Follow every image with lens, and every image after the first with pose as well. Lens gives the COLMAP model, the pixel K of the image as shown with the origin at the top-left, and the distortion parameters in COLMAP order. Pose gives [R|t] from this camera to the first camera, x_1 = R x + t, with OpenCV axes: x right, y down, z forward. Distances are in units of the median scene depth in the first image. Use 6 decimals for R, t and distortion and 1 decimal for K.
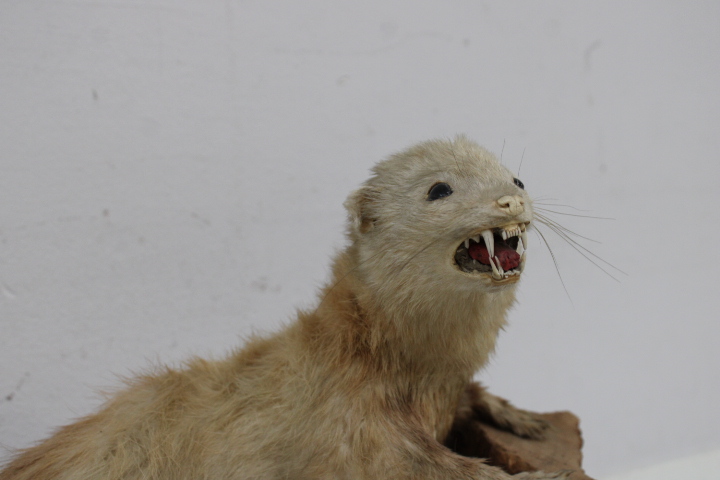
lens RADIAL K [[1012.7, 0, 360.0], [0, 1012.7, 240.0], [0, 0, 1]] dist [-0.035934, 0.009009]
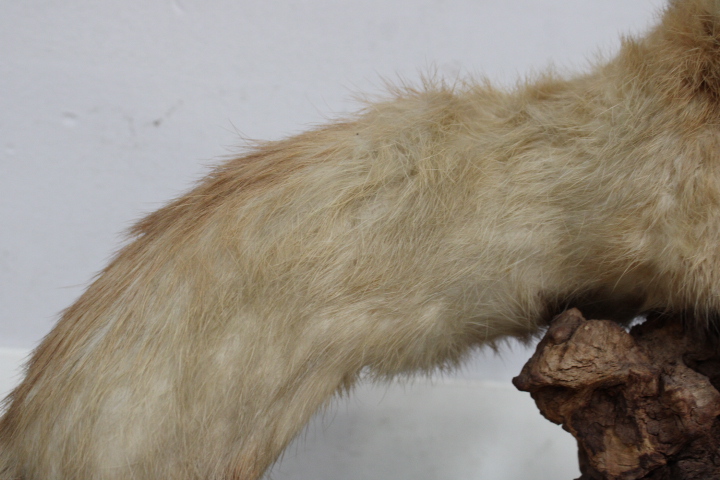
lens RADIAL K [[1008.5, 0, 360.0], [0, 1008.5, 240.0], [0, 0, 1]] dist [-0.050789, 0.078274]
pose [[0.976063, 0.190432, -0.105058, -0.156951], [-0.186561, 0.981384, 0.045615, 0.241137], [0.111789, -0.024924, 0.993419, 0.196819]]
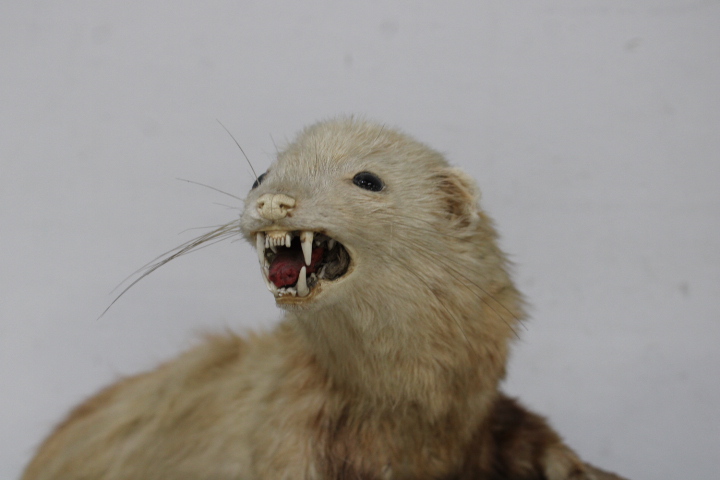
lens RADIAL K [[1012.7, 0, 360.0], [0, 1012.7, 240.0], [0, 0, 1]] dist [-0.035934, 0.009009]
pose [[0.694723, 0.139114, -0.705697, 0.639924], [-0.109254, 0.990144, 0.087632, -0.071645], [0.710932, 0.016220, 0.703074, 0.407565]]
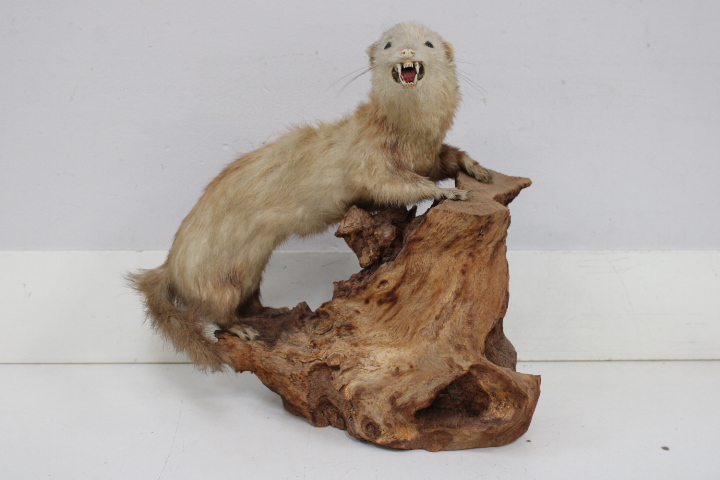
lens RADIAL K [[1000.4, 0, 360.0], [0, 1000.4, 240.0], [0, 0, 1]] dist [-0.038635, 0.059668]
pose [[0.902748, 0.133553, -0.408913, 0.869933], [-0.077103, 0.985426, 0.151626, 0.040454], [0.423203, -0.105352, 0.899889, -0.953167]]
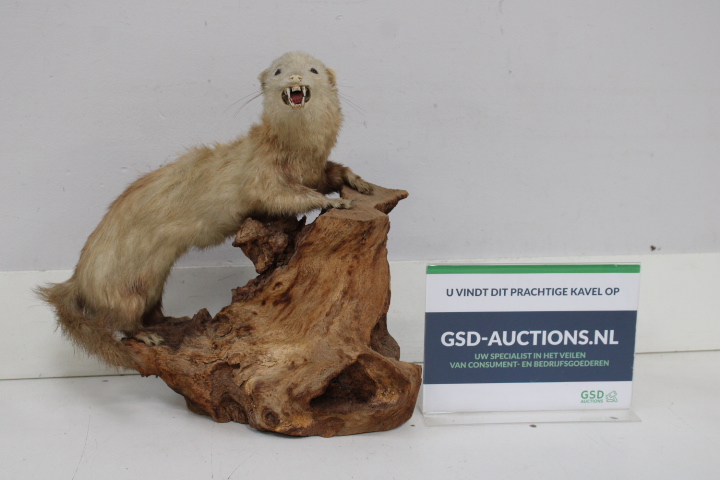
lens RADIAL K [[1078.5, 0, 360.0], [0, 1078.5, 240.0], [0, 0, 1]] dist [-0.030152, 0.046514]
pose [[0.946318, 0.091649, -0.309972, 1.018814], [-0.064137, 0.993134, 0.097834, 0.081803], [0.316810, -0.072701, 0.945699, -1.364960]]
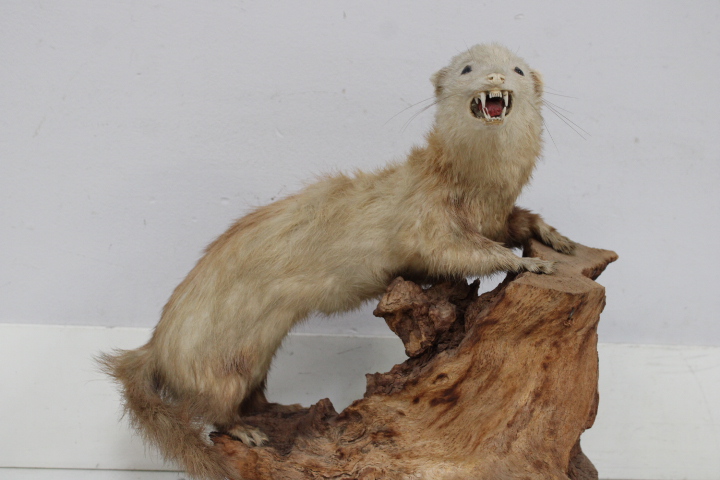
lens RADIAL K [[1042.6, 0, 360.0], [0, 1042.6, 240.0], [0, 0, 1]] dist [-0.041261, 0.091424]
pose [[0.919647, 0.132685, -0.369654, 0.539692], [-0.118779, 0.991092, 0.060241, 0.137788], [0.374354, -0.011493, 0.927215, -0.662693]]
